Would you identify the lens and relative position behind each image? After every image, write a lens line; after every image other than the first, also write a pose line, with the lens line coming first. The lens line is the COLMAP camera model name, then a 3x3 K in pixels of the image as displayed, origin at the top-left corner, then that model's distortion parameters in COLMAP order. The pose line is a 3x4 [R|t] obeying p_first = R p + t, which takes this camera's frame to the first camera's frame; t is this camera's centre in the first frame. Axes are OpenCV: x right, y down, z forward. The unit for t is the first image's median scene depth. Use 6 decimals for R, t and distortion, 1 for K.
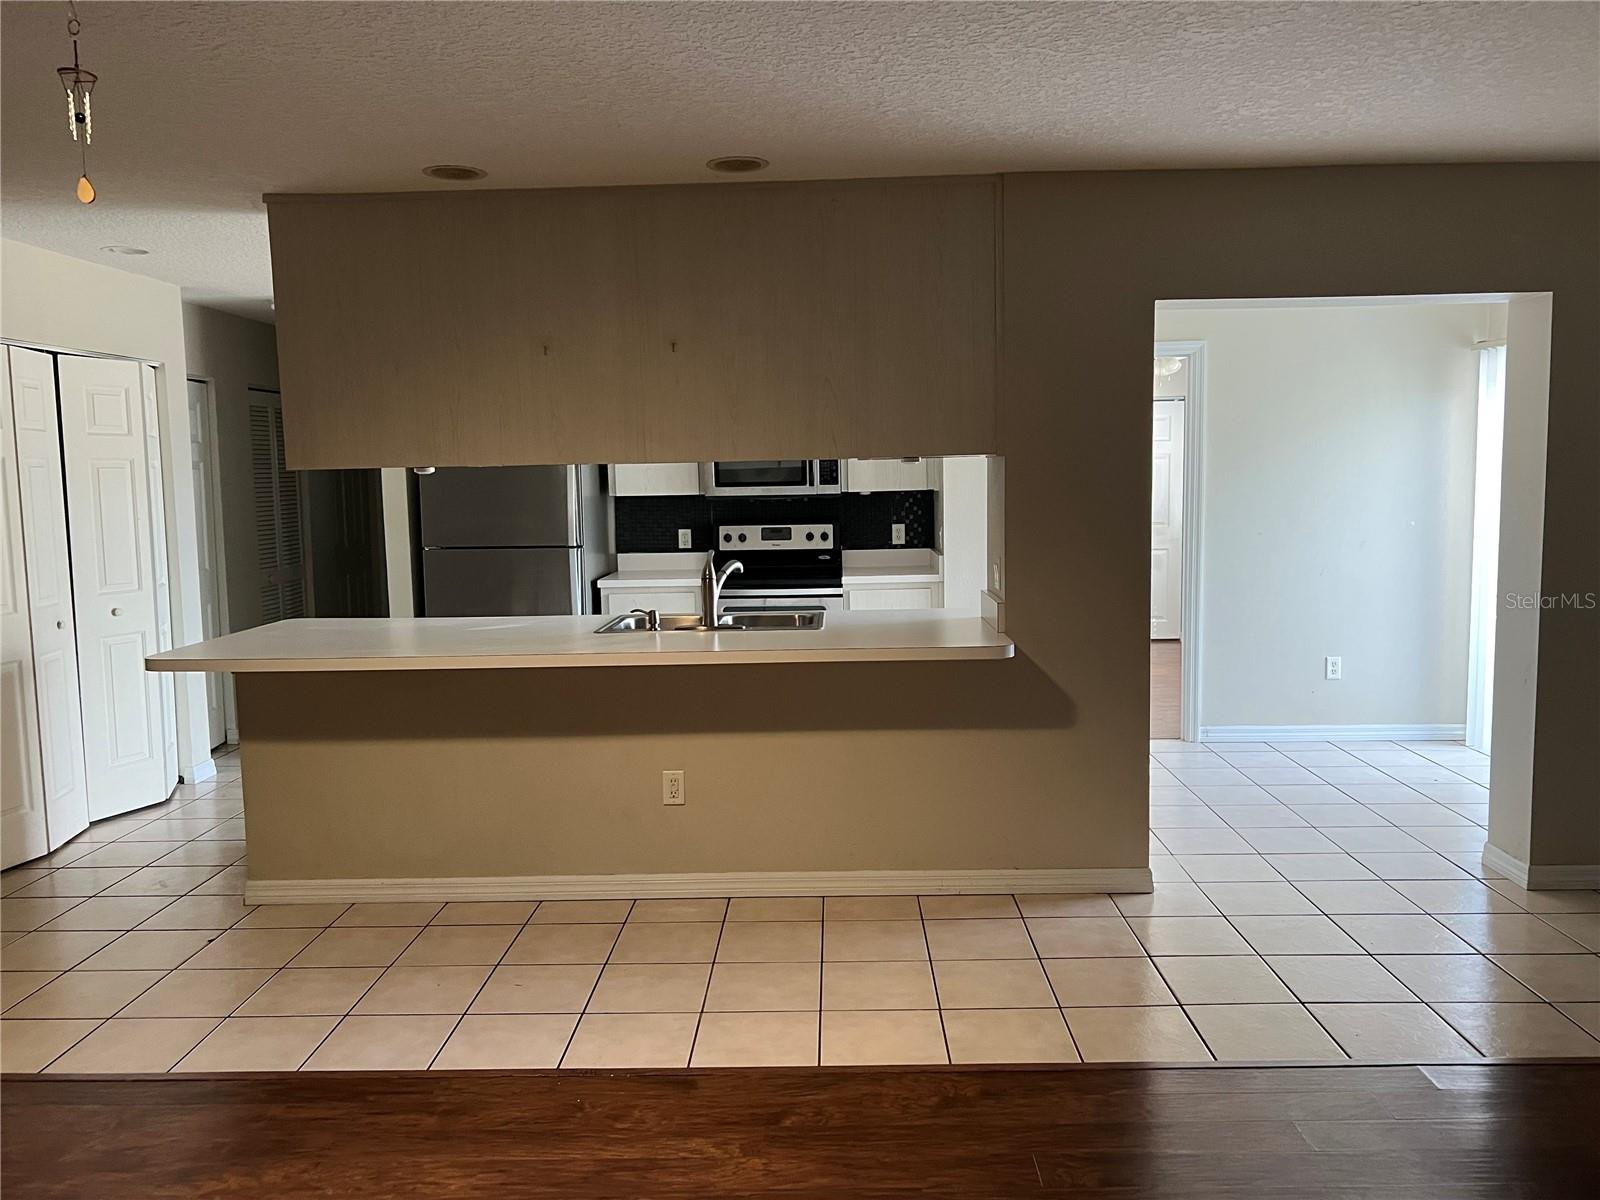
lens RADIAL K [[1209.4, 0, 815.4], [0, 1209.4, 584.5], [0, 0, 1]] dist [0.088408, -0.106073]
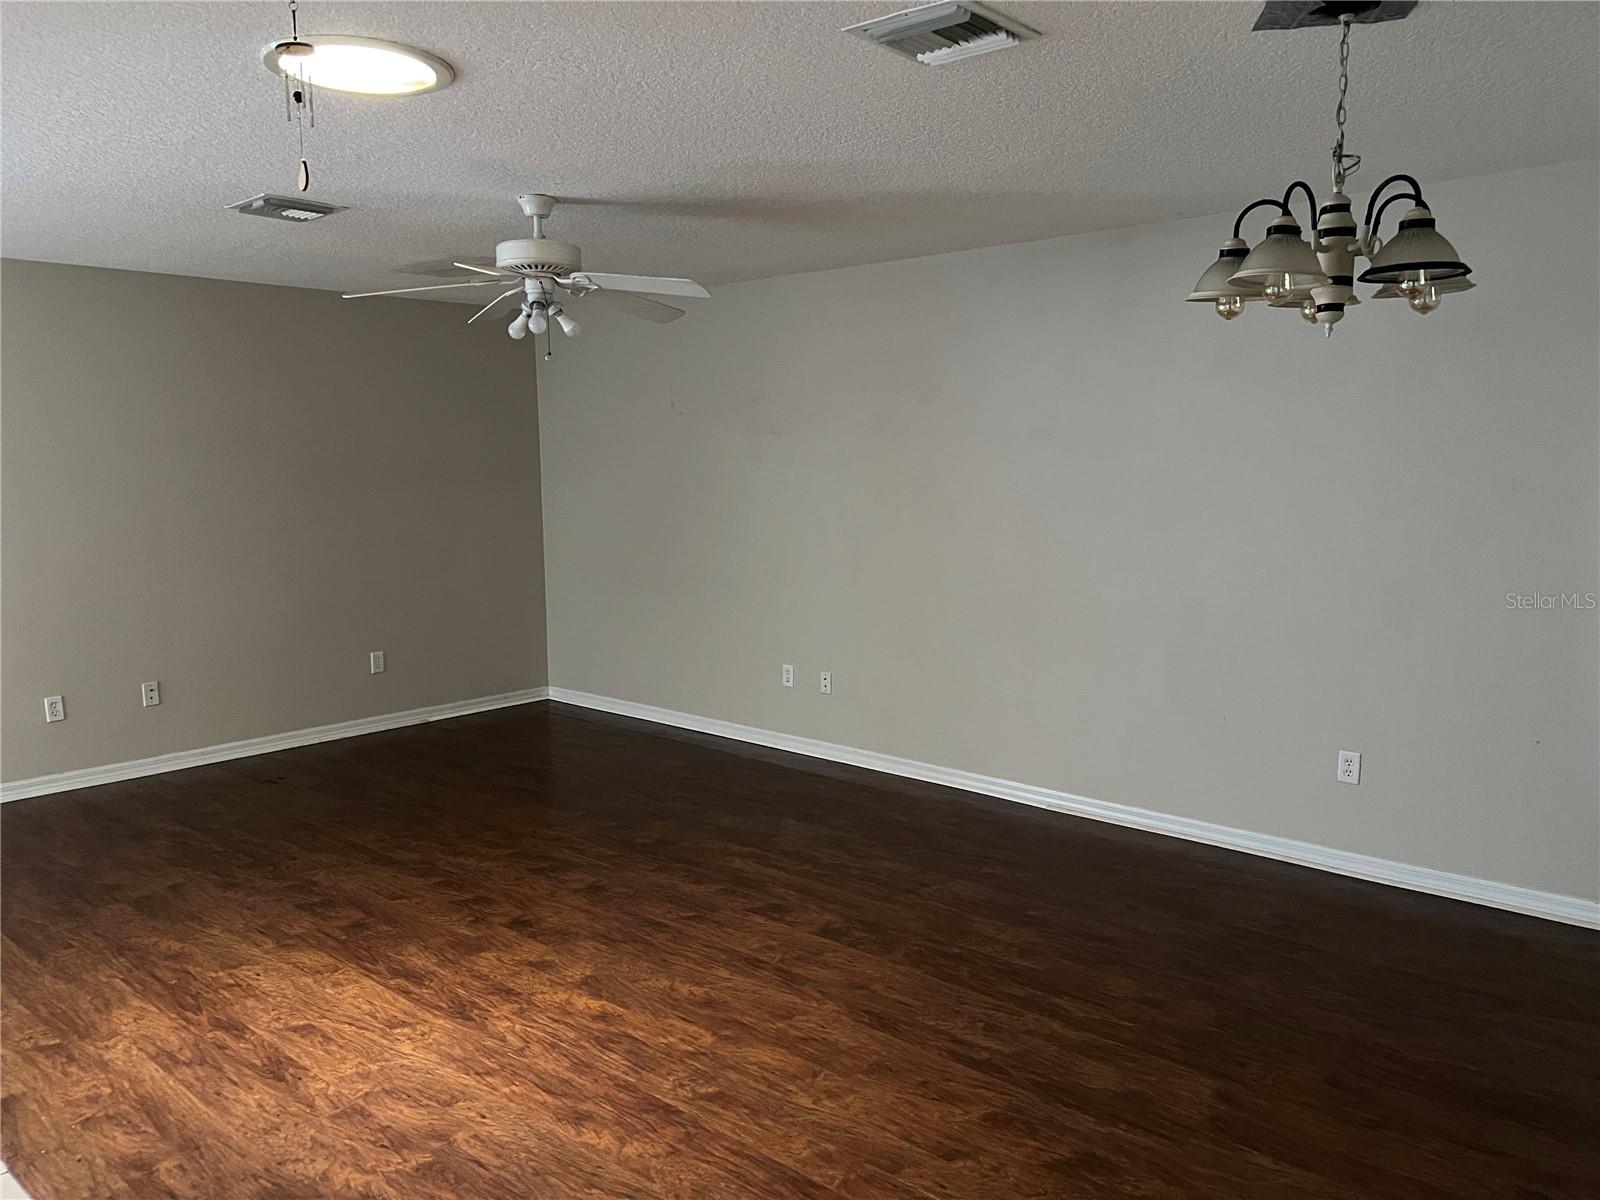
lens RADIAL K [[1225.4, 0, 800.0], [0, 1225.4, 600.0], [0, 0, 1]] dist [0.016473, 0.007870]
pose [[-0.749048, -0.058004, 0.659972, -0.729473], [0.082574, 0.980219, 0.179869, -0.071968], [-0.657350, 0.189226, -0.729441, 0.729248]]
